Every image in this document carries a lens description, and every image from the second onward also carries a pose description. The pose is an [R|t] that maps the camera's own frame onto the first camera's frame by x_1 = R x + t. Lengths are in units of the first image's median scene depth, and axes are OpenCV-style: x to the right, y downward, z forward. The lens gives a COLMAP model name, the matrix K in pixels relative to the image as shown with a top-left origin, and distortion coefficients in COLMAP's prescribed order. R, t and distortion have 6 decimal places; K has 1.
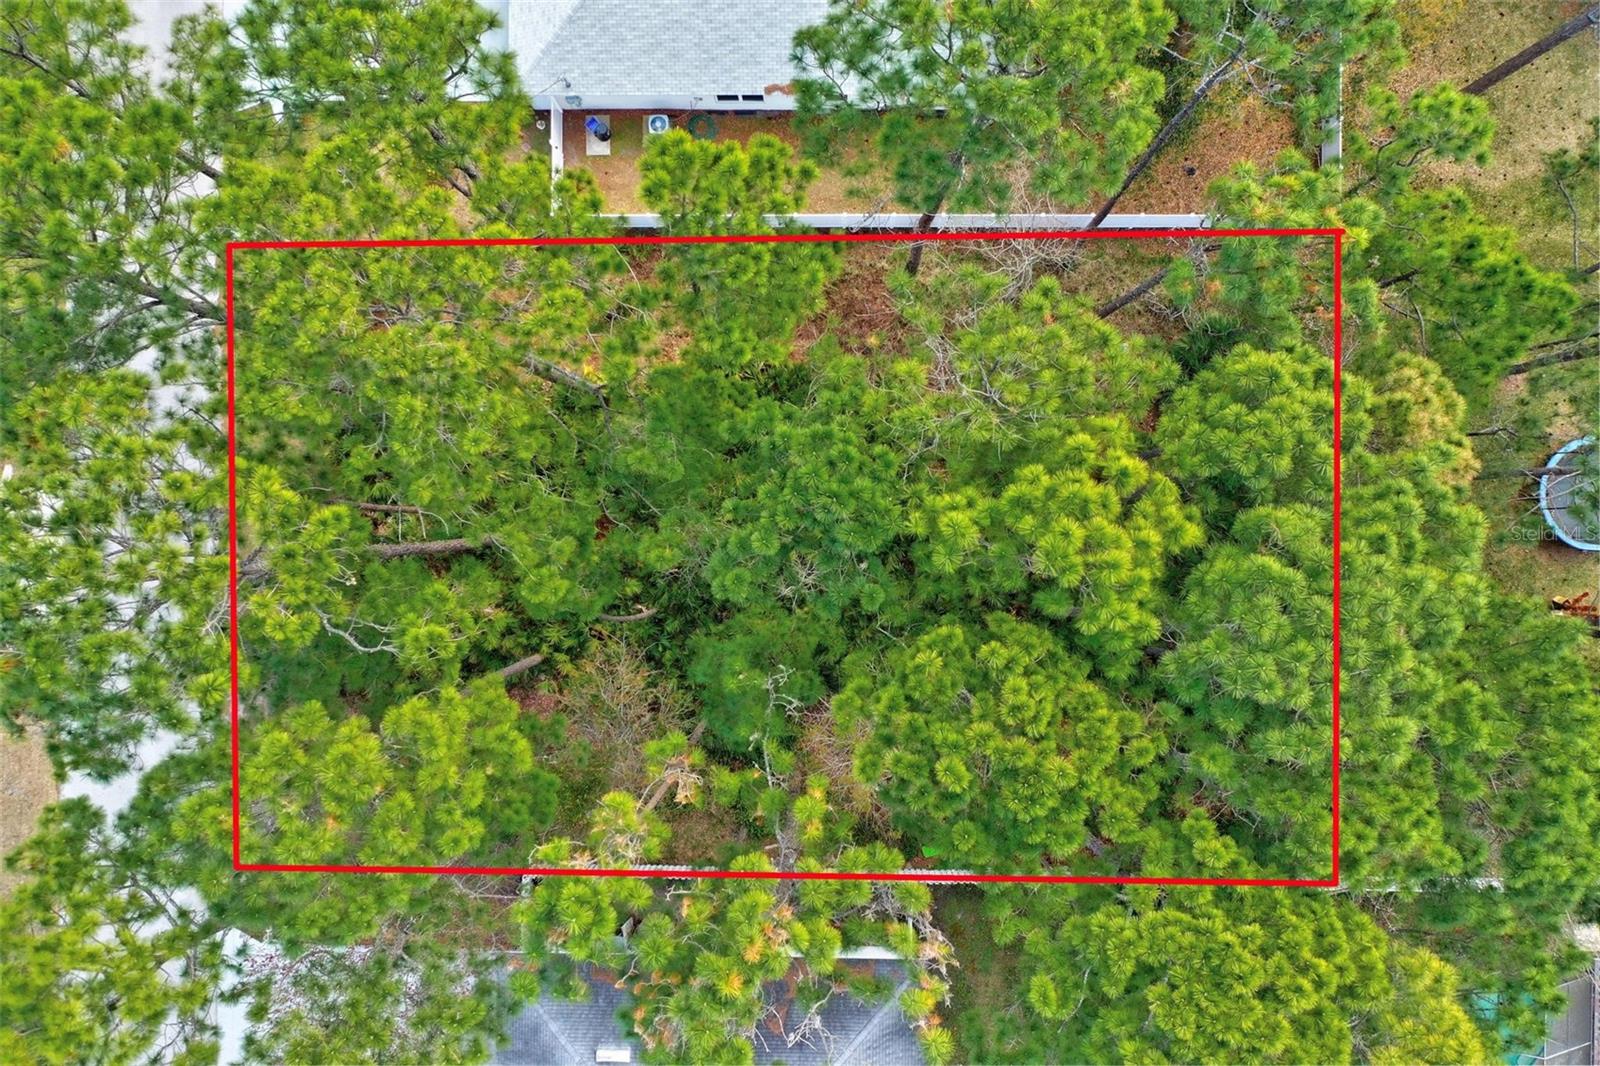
lens RADIAL K [[1276.3, 0, 791.6], [0, 1276.3, 519.1], [0, 0, 1]] dist [-0.012701, 0.010307]
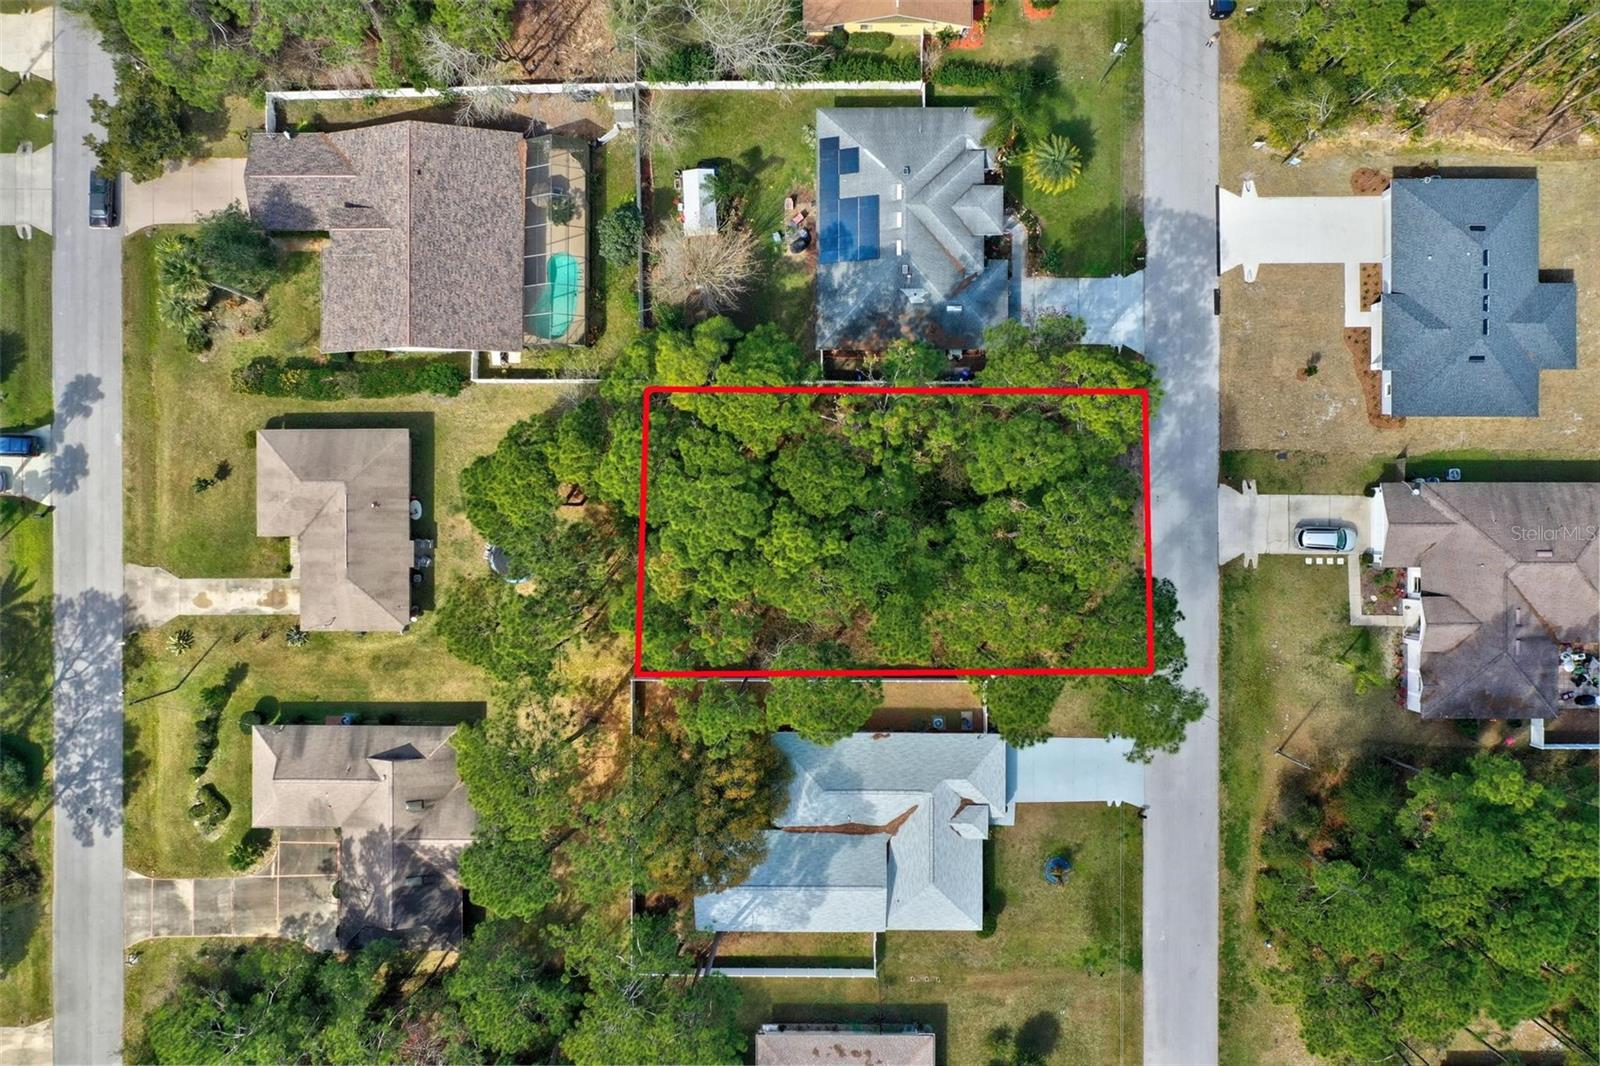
lens RADIAL K [[1276.3, 0, 791.6], [0, 1276.3, 519.1], [0, 0, 1]] dist [-0.012701, 0.010307]
pose [[-0.999141, 0.007630, 0.040725, 0.102962], [-0.006984, -0.999848, 0.015971, 0.016019], [0.040841, 0.015673, 0.999043, -2.288630]]
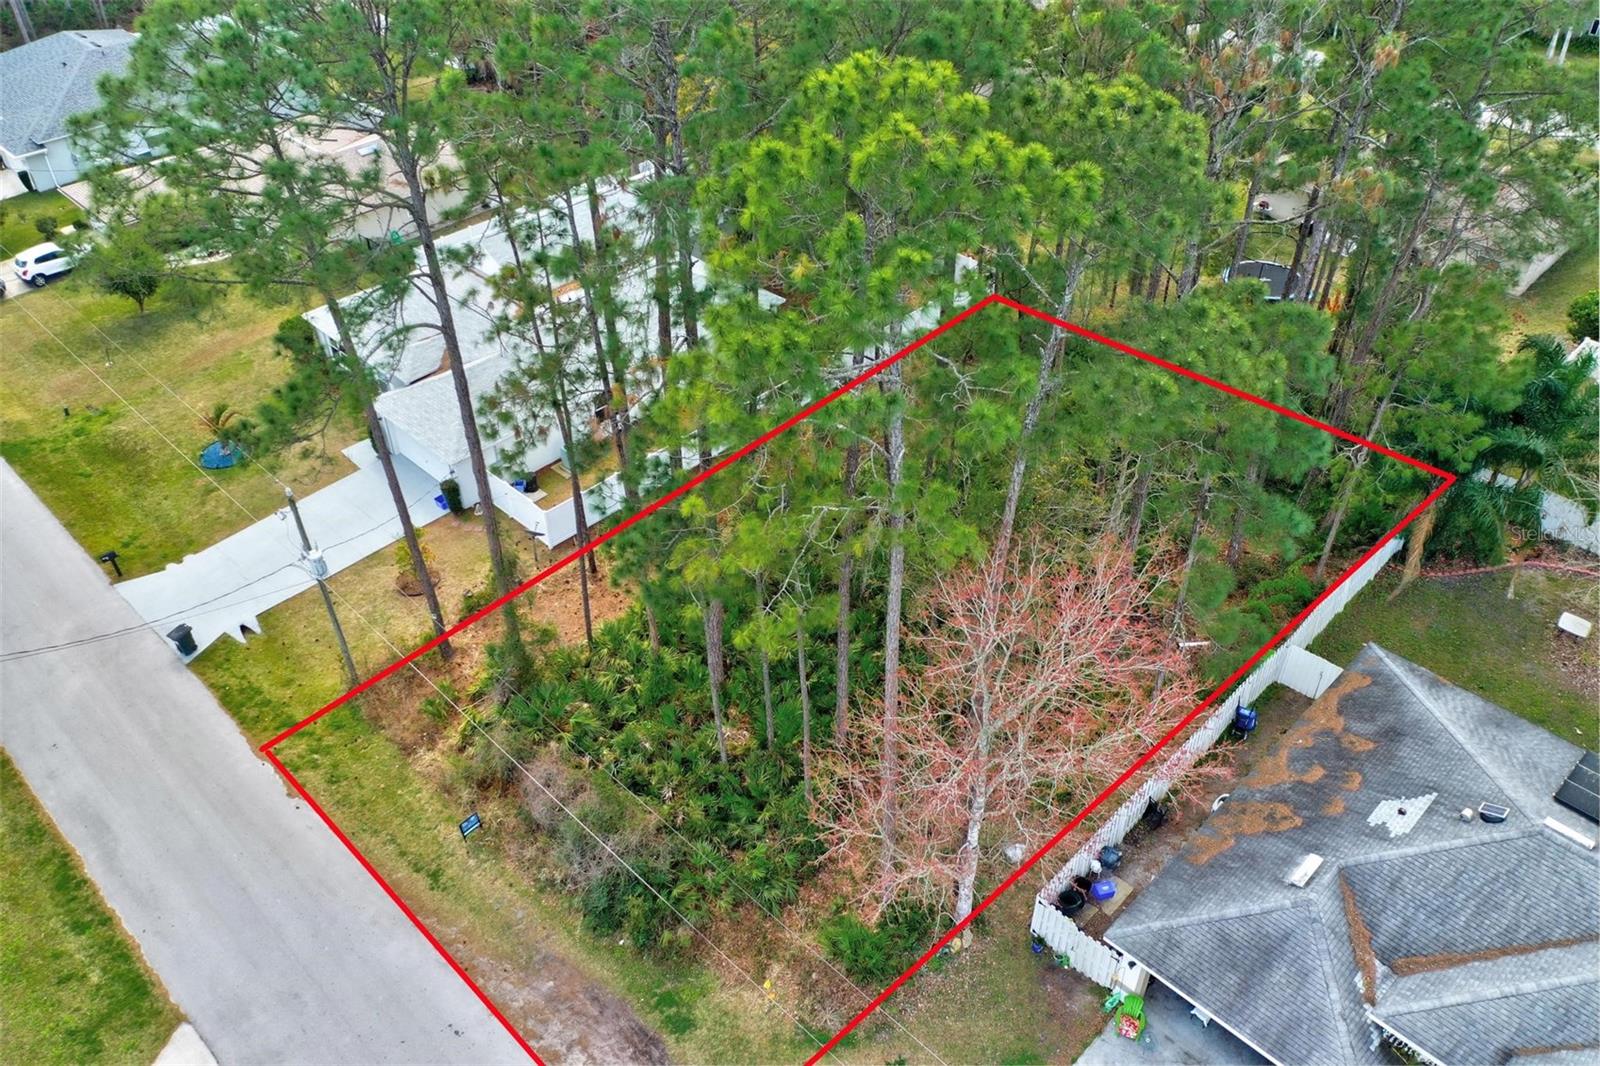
lens RADIAL K [[1257.7, 0, 800.2], [0, 1257.7, 531.8], [0, 0, 1]] dist [-0.004349, -0.002277]
pose [[0.697141, -0.429263, 0.574218, -1.222892], [0.716480, 0.445632, -0.536720, 0.909449], [-0.025496, 0.785586, 0.618227, 0.663310]]
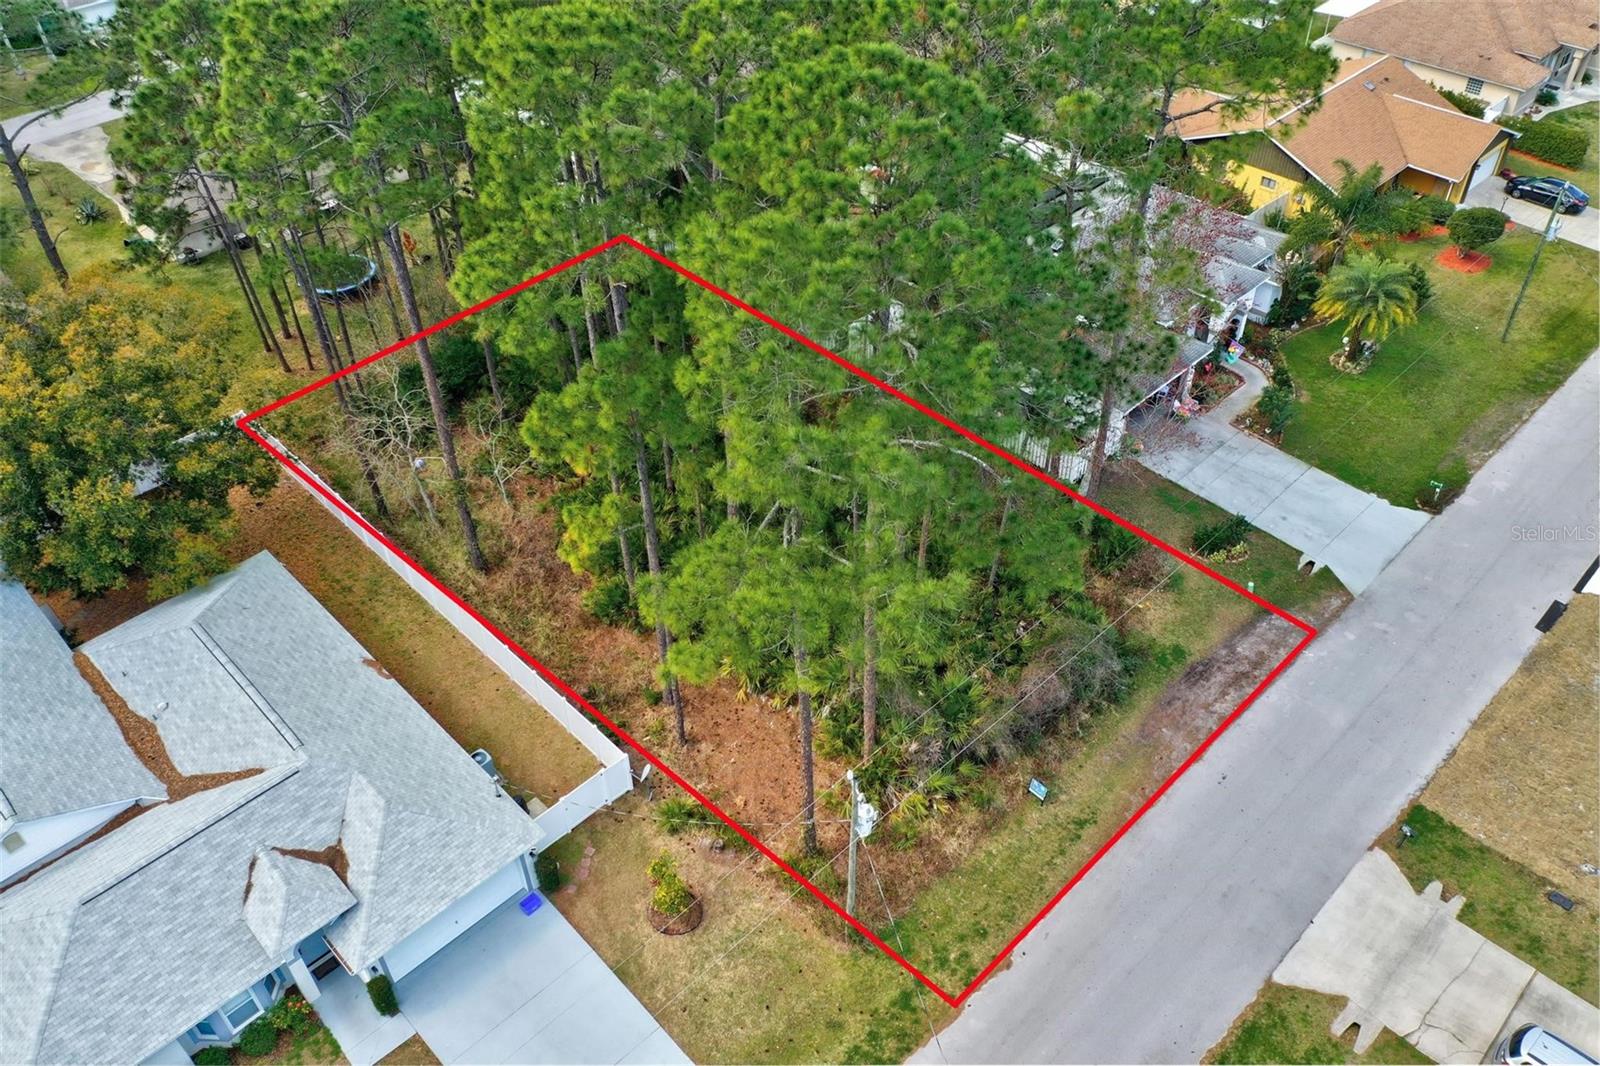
lens RADIAL K [[1257.7, 0, 800.2], [0, 1257.7, 531.8], [0, 0, 1]] dist [-0.004349, -0.002277]
pose [[-0.704349, -0.436887, 0.559484, -1.346731], [0.709443, -0.460074, 0.533875, -1.053379], [0.024160, 0.772956, 0.633999, 0.556331]]
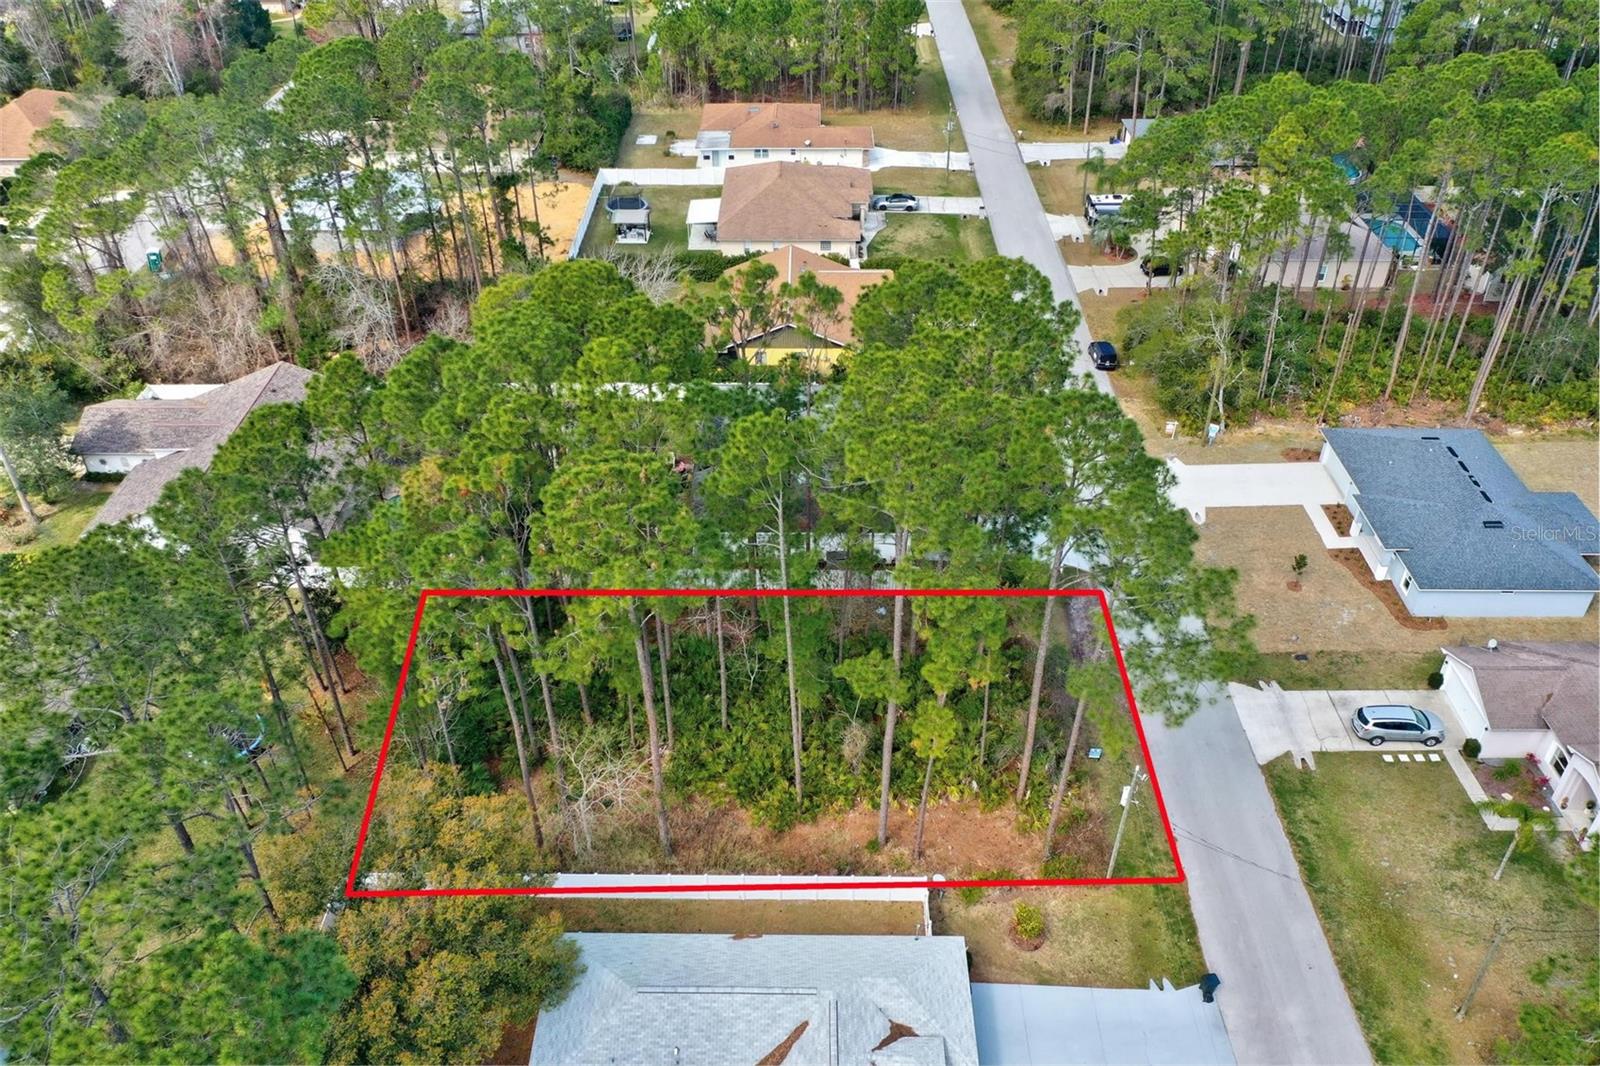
lens RADIAL K [[1257.7, 0, 800.2], [0, 1257.7, 531.8], [0, 0, 1]] dist [-0.004349, -0.002277]
pose [[-0.999586, 0.023725, 0.016302, -0.164588], [-0.000416, -0.578150, 0.815931, -2.068099], [0.028782, 0.815586, 0.577920, -0.112802]]
